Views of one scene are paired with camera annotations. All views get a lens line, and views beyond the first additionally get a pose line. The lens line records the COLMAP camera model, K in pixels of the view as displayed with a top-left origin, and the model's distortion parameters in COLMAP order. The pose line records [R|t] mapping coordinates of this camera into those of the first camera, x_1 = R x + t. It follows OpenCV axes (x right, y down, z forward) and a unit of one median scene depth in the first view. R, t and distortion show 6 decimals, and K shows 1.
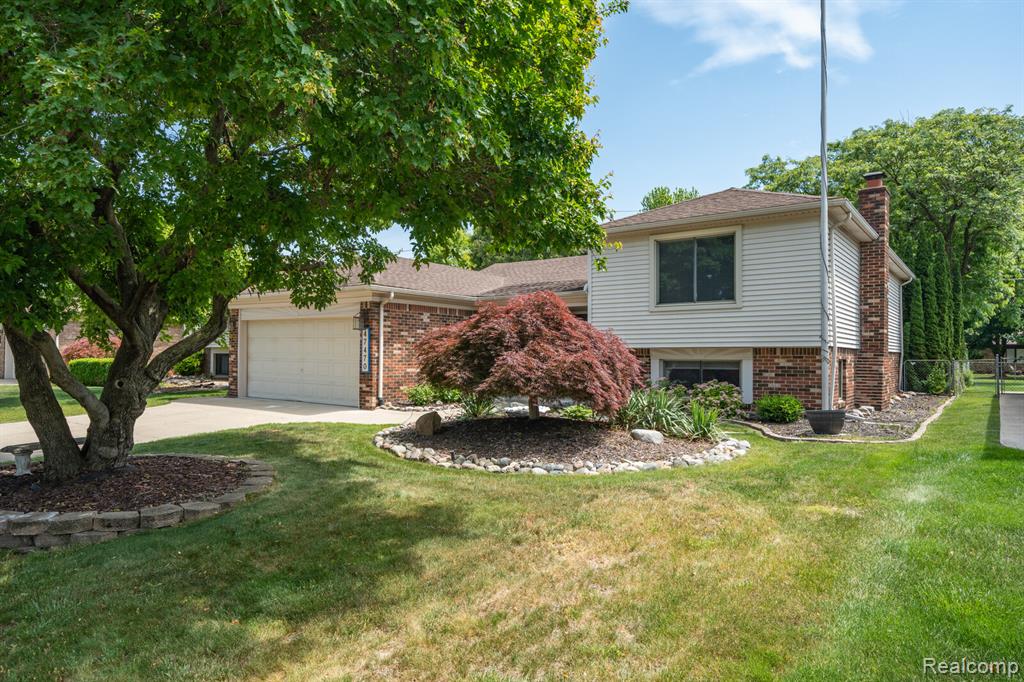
lens RADIAL K [[631.0, 0, 514.7], [0, 631.0, 341.7], [0, 0, 1]] dist [0.000858, -0.000062]
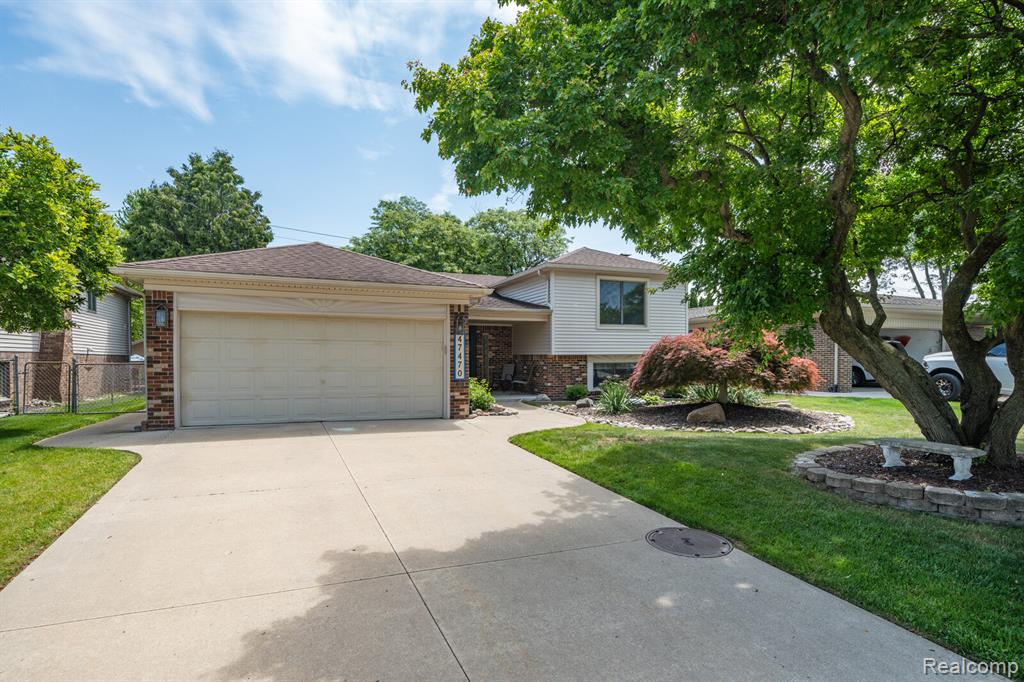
lens RADIAL K [[548.2, 0, 513.2], [0, 548.2, 350.7], [0, 0, 1]] dist [-0.002374, -0.000149]
pose [[0.524031, 0.008468, 0.851657, -0.896047], [-0.013469, 0.999908, -0.001654, 0.005216], [-0.851593, -0.010605, 0.524097, 0.498272]]
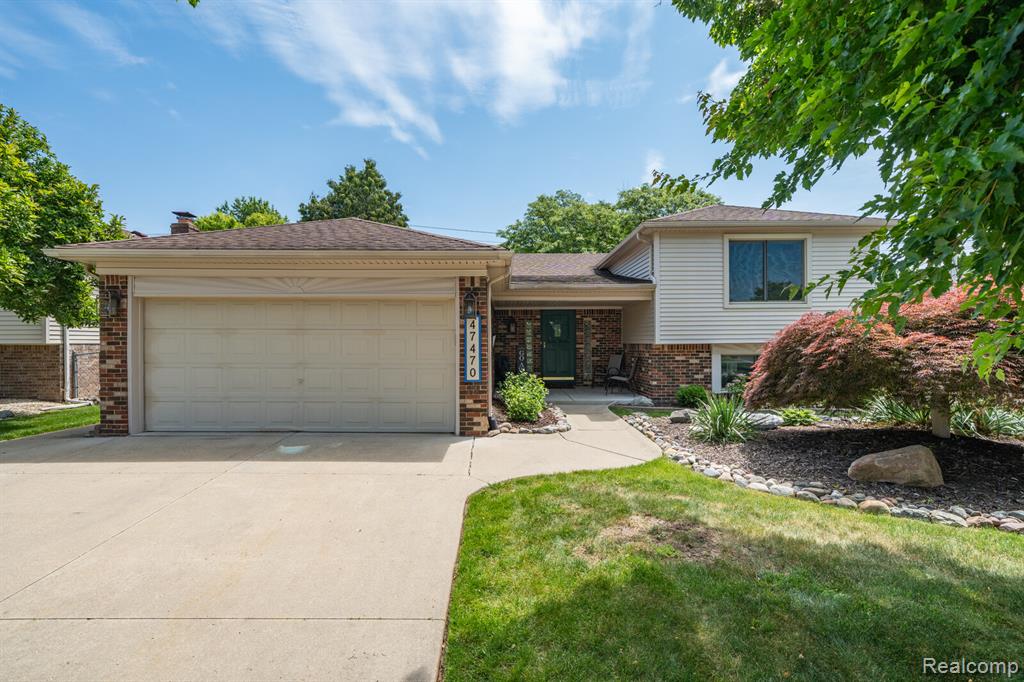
lens RADIAL K [[480.0, 0, 507.6], [0, 480.0, 339.6], [0, 0, 1]] dist [0.000070, 0.000086]
pose [[0.804921, 0.000080, 0.593382, -0.512192], [-0.004010, 0.999978, 0.005304, 0.000568], [-0.593369, -0.006649, 0.804903, 0.561249]]
